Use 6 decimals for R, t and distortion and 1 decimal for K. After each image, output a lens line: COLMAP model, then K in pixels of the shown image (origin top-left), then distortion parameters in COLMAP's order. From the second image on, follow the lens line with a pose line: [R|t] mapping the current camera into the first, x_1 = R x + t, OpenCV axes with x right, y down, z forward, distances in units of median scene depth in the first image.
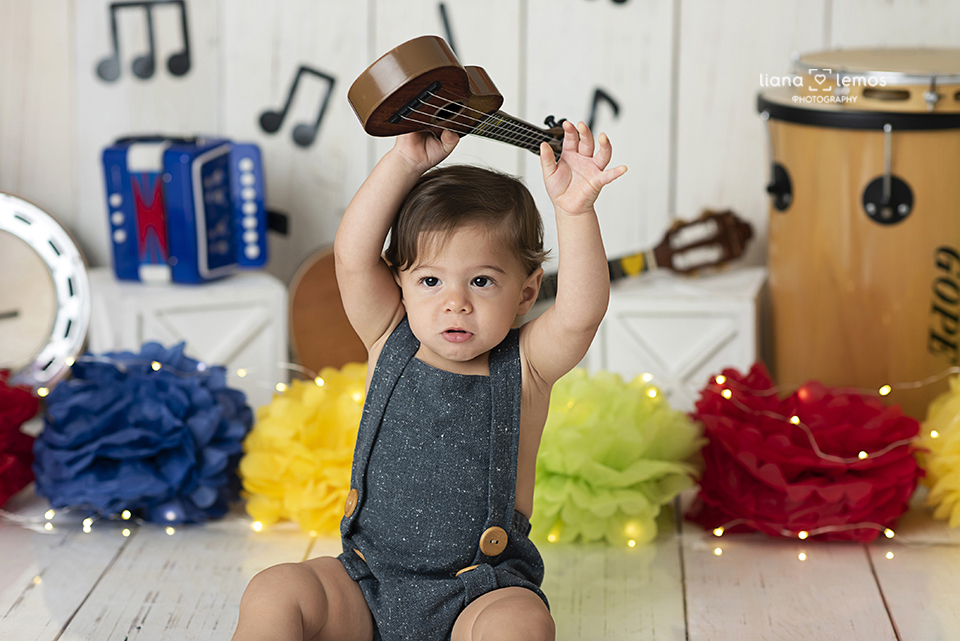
lens RADIAL K [[2390.6, 0, 449.0], [0, 2390.6, 322.2], [0, 0, 1]] dist [-0.003593, 0.085490]
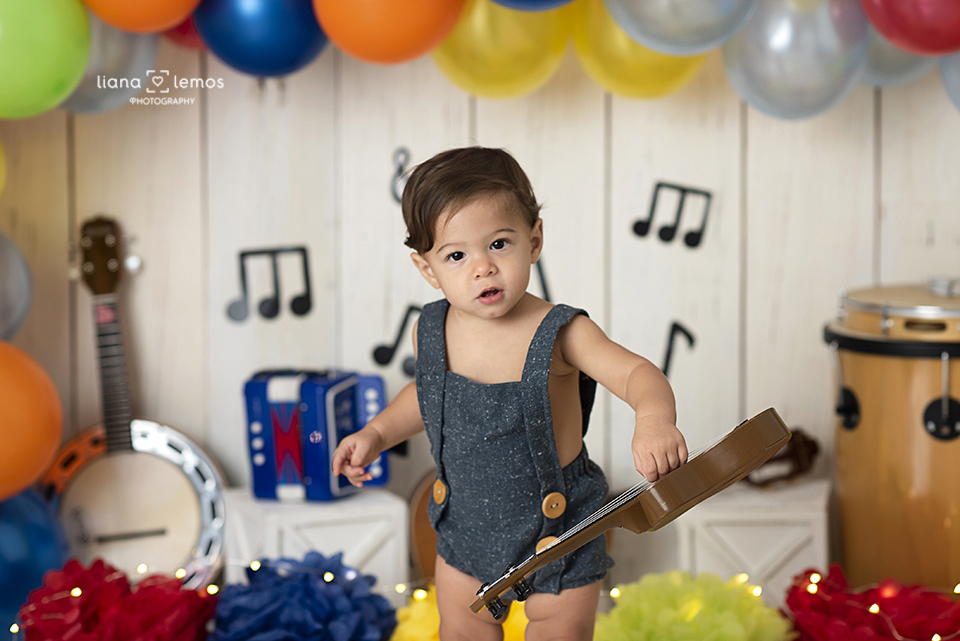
lens RADIAL K [[2357.8, 0, 480.2], [0, 2357.8, 324.0], [0, 0, 1]] dist [0.007662, -0.171401]
pose [[0.999611, -0.013214, 0.024580, -0.064634], [0.015328, 0.996008, -0.087933, -0.000468], [-0.023320, 0.088275, 0.995823, -0.118911]]
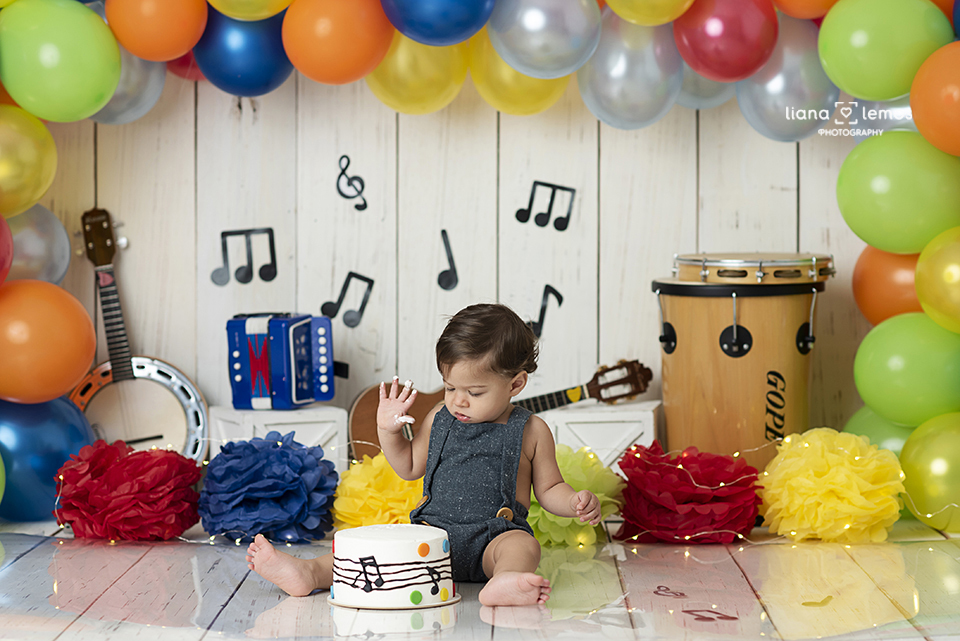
lens RADIAL K [[2357.8, 0, 480.2], [0, 2357.8, 324.0], [0, 0, 1]] dist [0.007662, -0.171401]
pose [[0.998532, -0.008317, 0.053530, -0.068527], [0.015505, 0.990684, -0.135296, 0.145053], [-0.051906, 0.135928, 0.989358, -0.533620]]
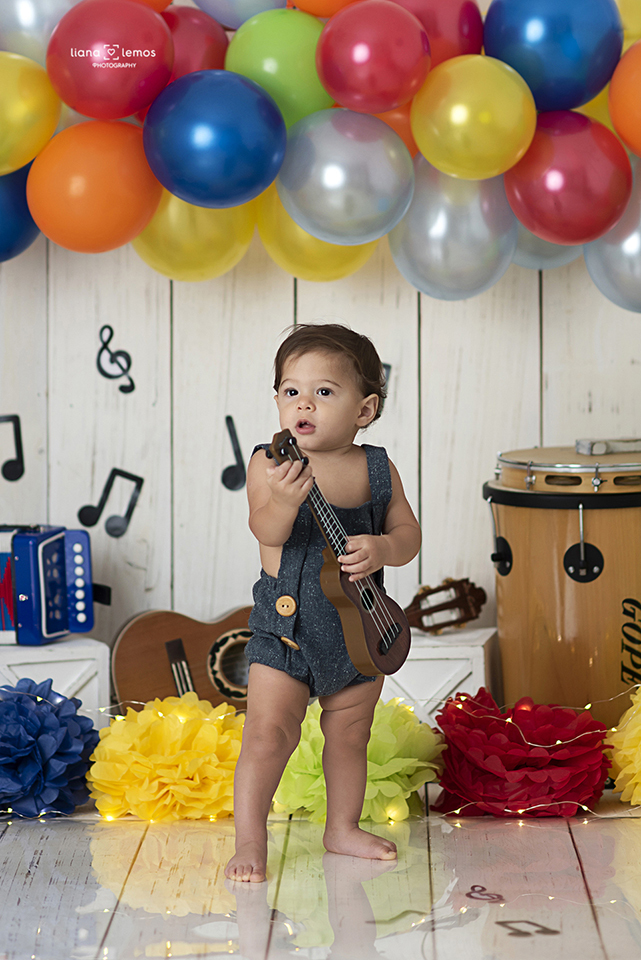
lens RADIAL K [[3194.7, 0, 290.1], [0, 3194.7, 313.1], [0, 0, 1]] dist [-0.000071, -2.259361]
pose [[0.999027, -0.013535, 0.041971, -0.045202], [0.020188, 0.986519, -0.162399, 0.092338], [-0.039207, 0.163088, 0.985832, -0.713397]]
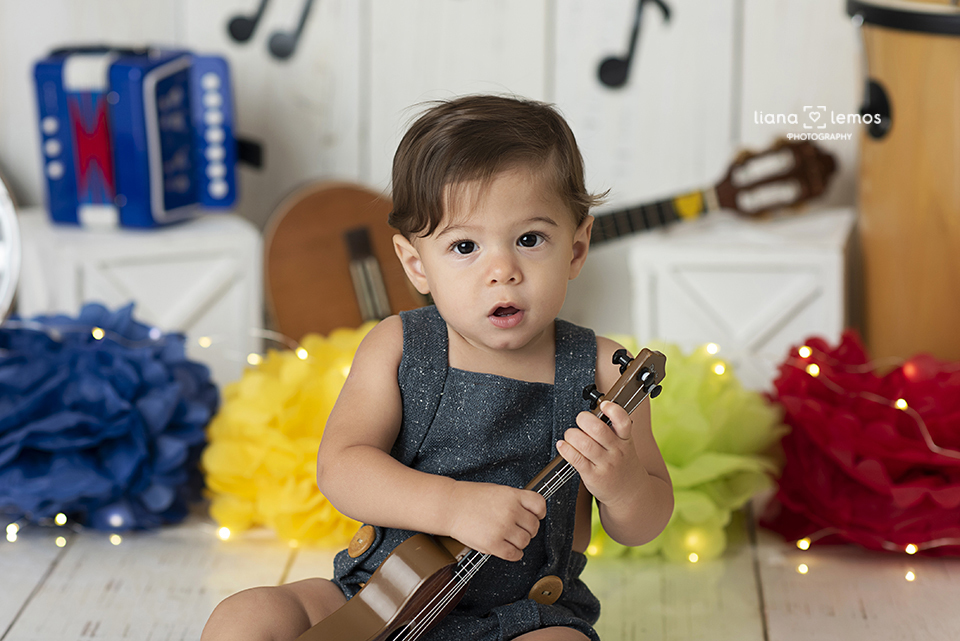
lens RADIAL K [[2683.3, 0, 386.2], [0, 2683.3, 319.1], [0, 0, 1]] dist [0.017875, 0.149910]
pose [[0.999782, 0.001623, -0.020830, -0.006904], [-0.001154, 0.999746, 0.022507, -0.006476], [0.020861, -0.022478, 0.999530, 0.097788]]
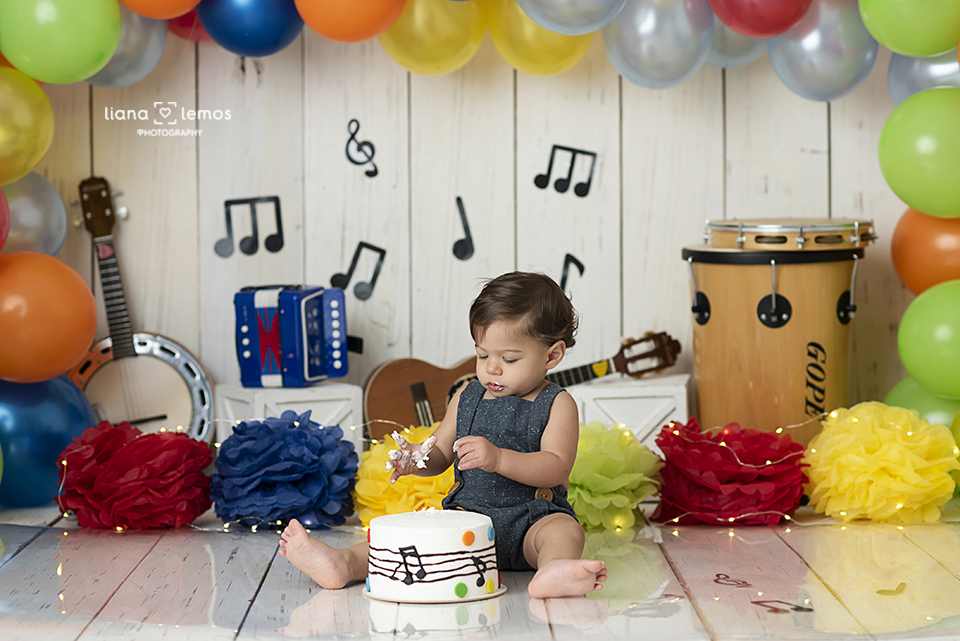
lens RADIAL K [[2303.5, 0, 480.4], [0, 2303.5, 321.5], [0, 0, 1]] dist [0.001149, -0.279223]
pose [[0.997081, -0.017030, 0.074427, -0.107488], [0.026298, 0.991759, -0.125388, 0.130898], [-0.071678, 0.126979, 0.989312, -0.414447]]
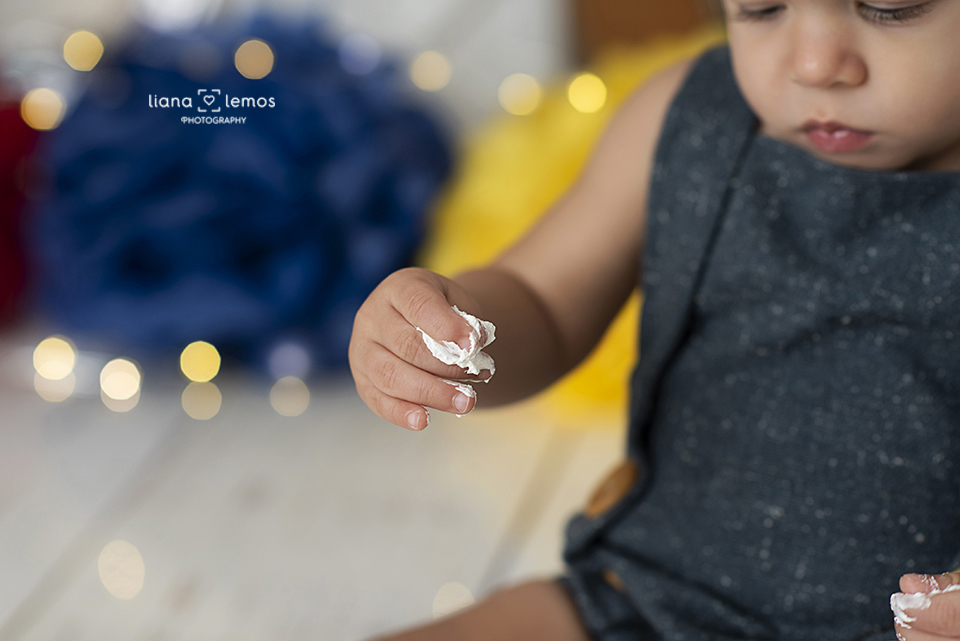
lens RADIAL K [[2357.8, 0, 480.2], [0, 2357.8, 324.0], [0, 0, 1]] dist [0.007662, -0.171401]
pose [[0.989597, 0.025145, -0.141653, -0.005290], [0.000681, 0.983777, 0.179392, -0.014612], [0.143866, -0.177623, 0.973526, 0.490352]]
